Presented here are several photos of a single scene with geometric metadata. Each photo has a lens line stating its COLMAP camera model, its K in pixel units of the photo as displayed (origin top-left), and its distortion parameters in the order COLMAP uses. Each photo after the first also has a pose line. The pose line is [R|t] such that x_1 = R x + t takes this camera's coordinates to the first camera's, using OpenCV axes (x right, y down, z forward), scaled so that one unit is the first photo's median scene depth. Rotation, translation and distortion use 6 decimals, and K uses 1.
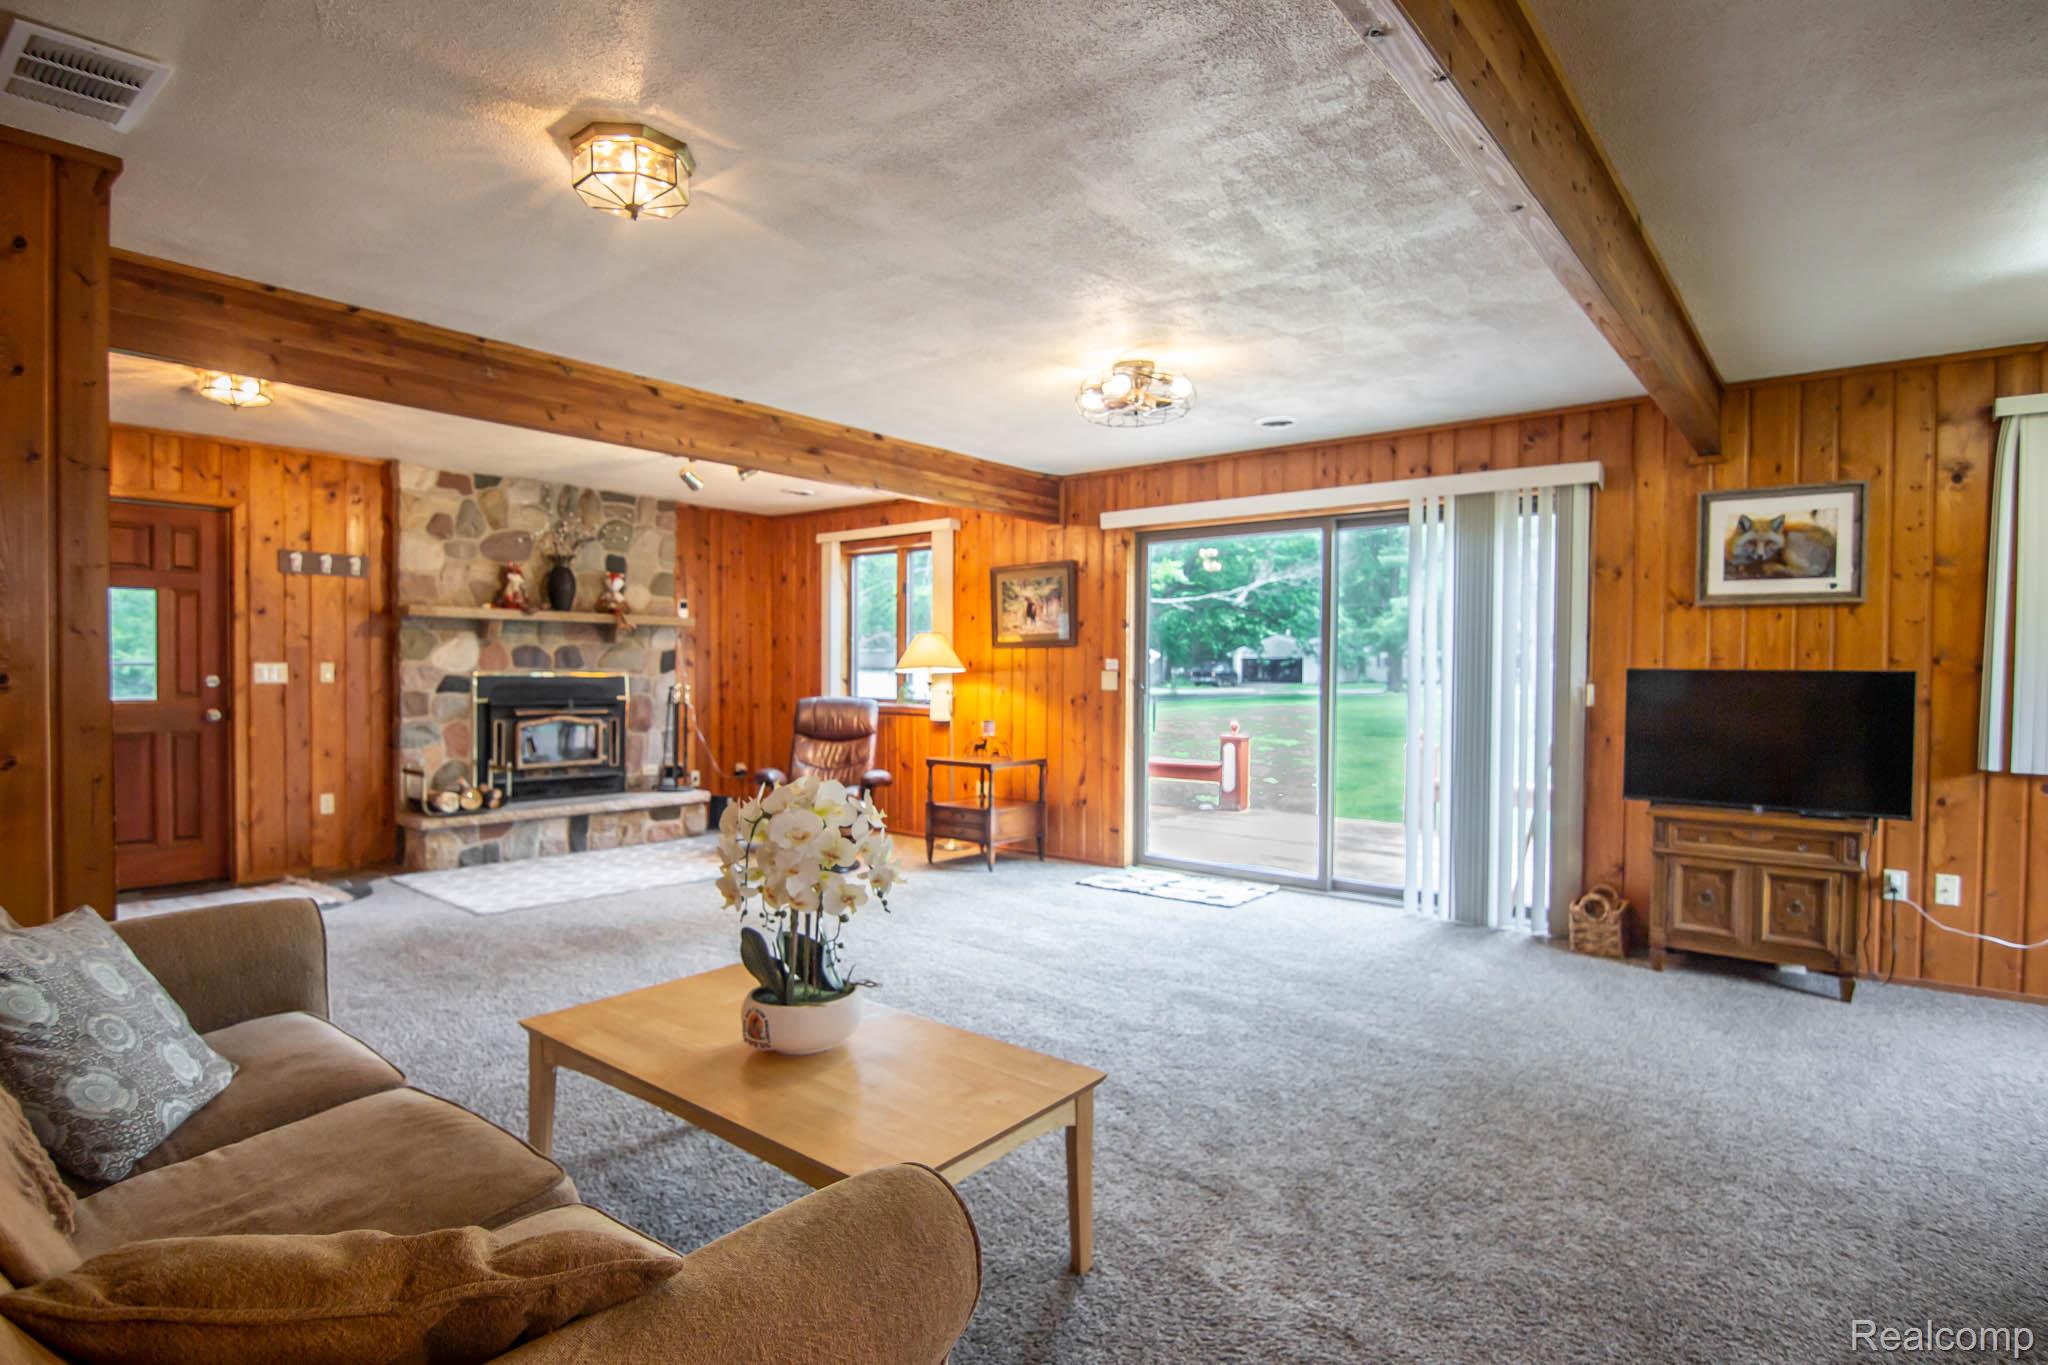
lens RADIAL K [[1045.2, 0, 1024.0], [0, 1045.2, 682.5], [0, 0, 1]] dist [-0.002890, -0.000823]
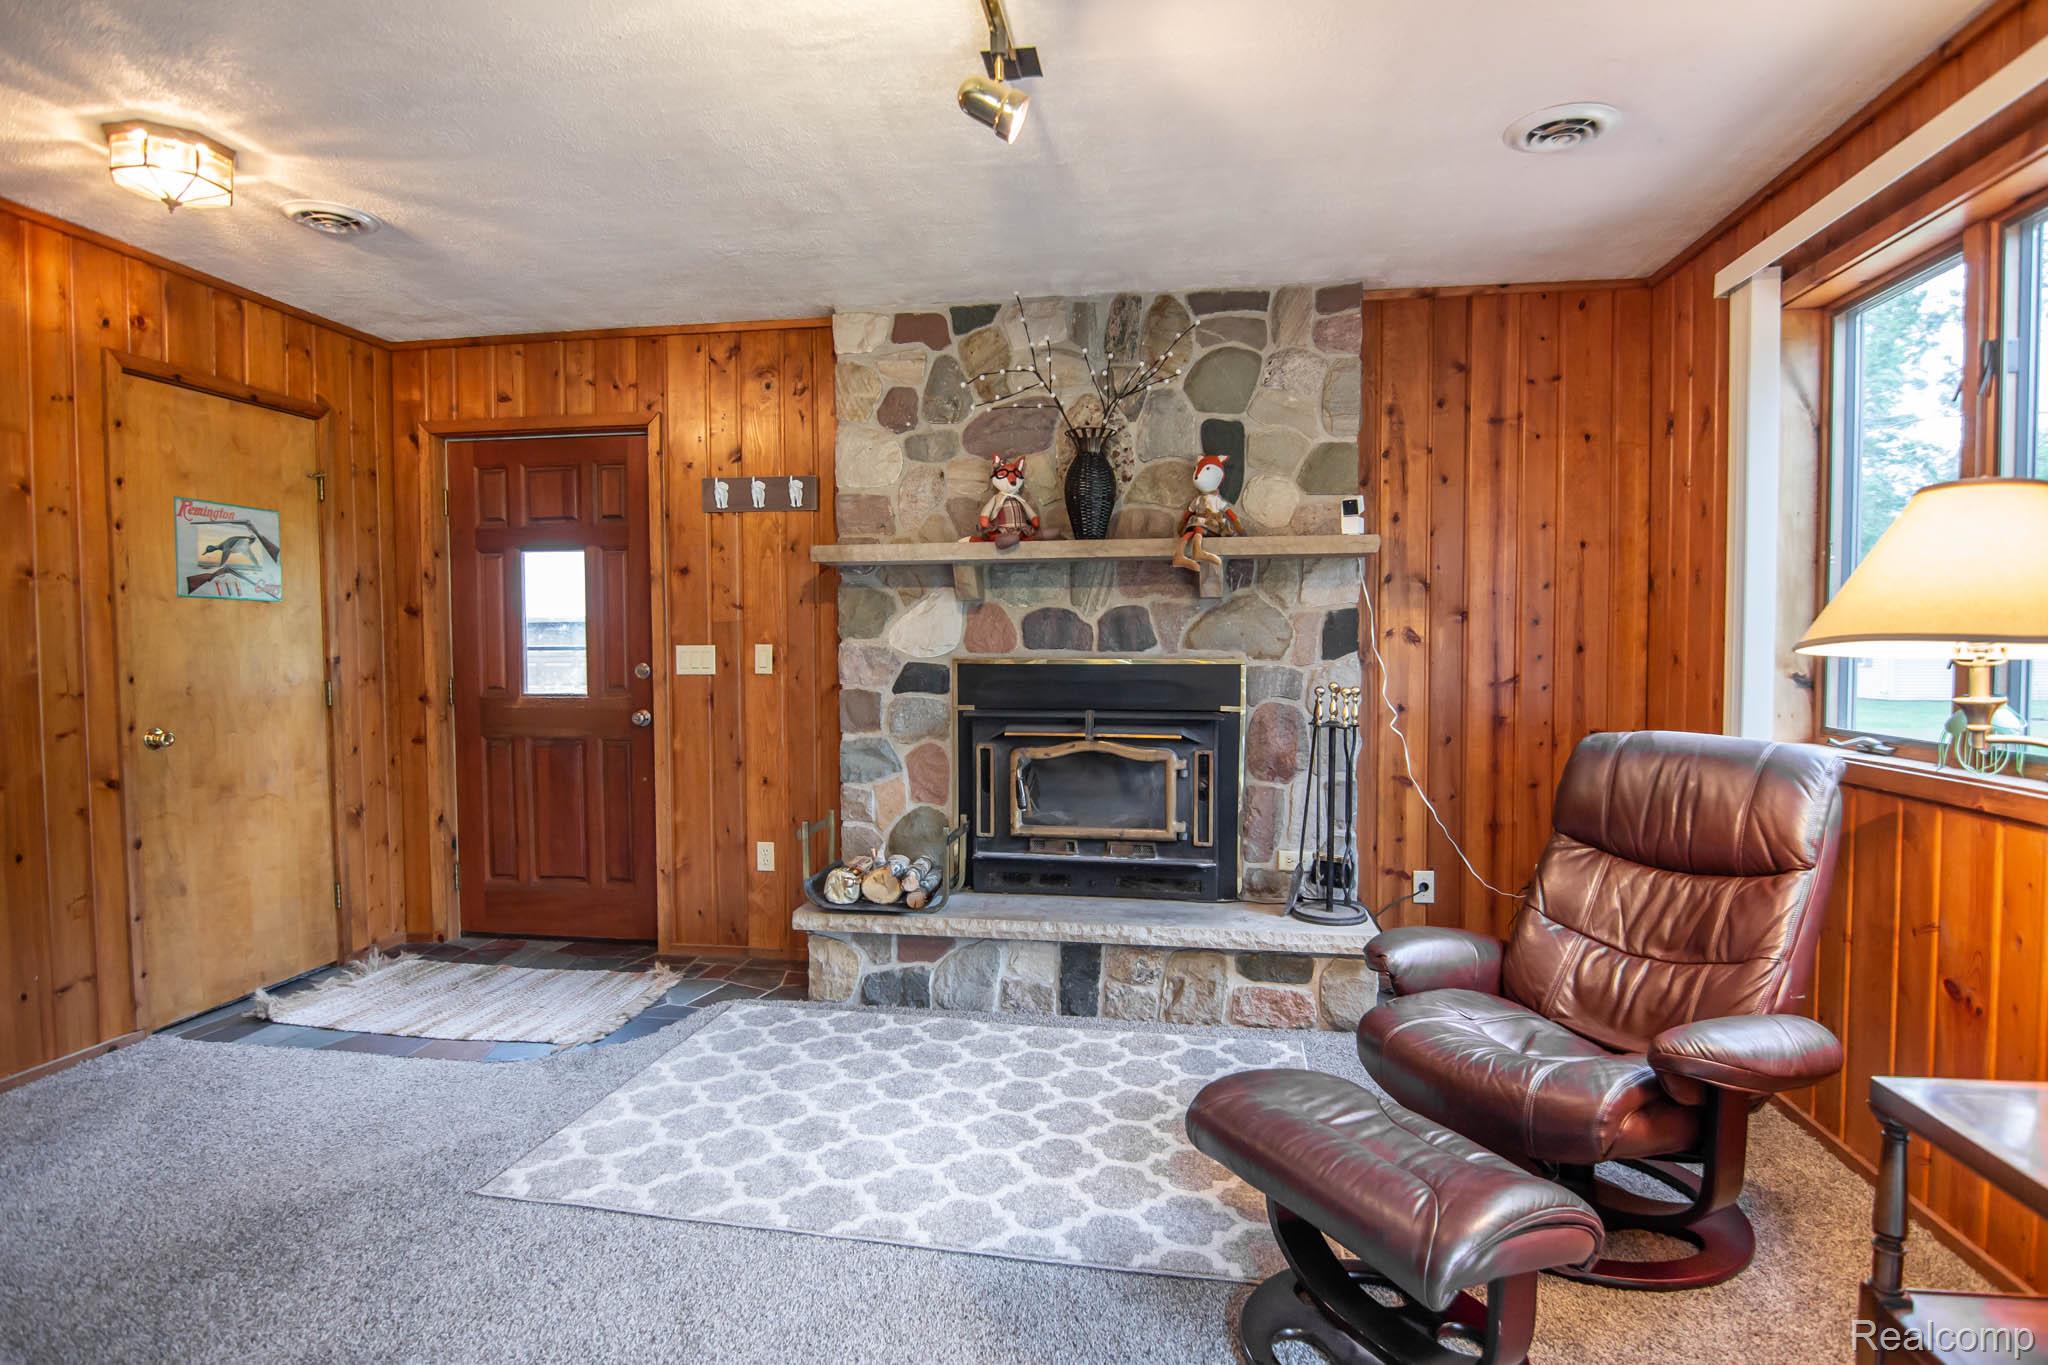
lens RADIAL K [[1086.9, 0, 1024.0], [0, 1086.9, 682.5], [0, 0, 1]] dist [-0.002002, -0.000425]
pose [[0.507980, 0.022095, -0.861085, 0.007324], [-0.004358, 0.999724, 0.023082, -0.010176], [0.861358, -0.007973, 0.507936, 0.728552]]
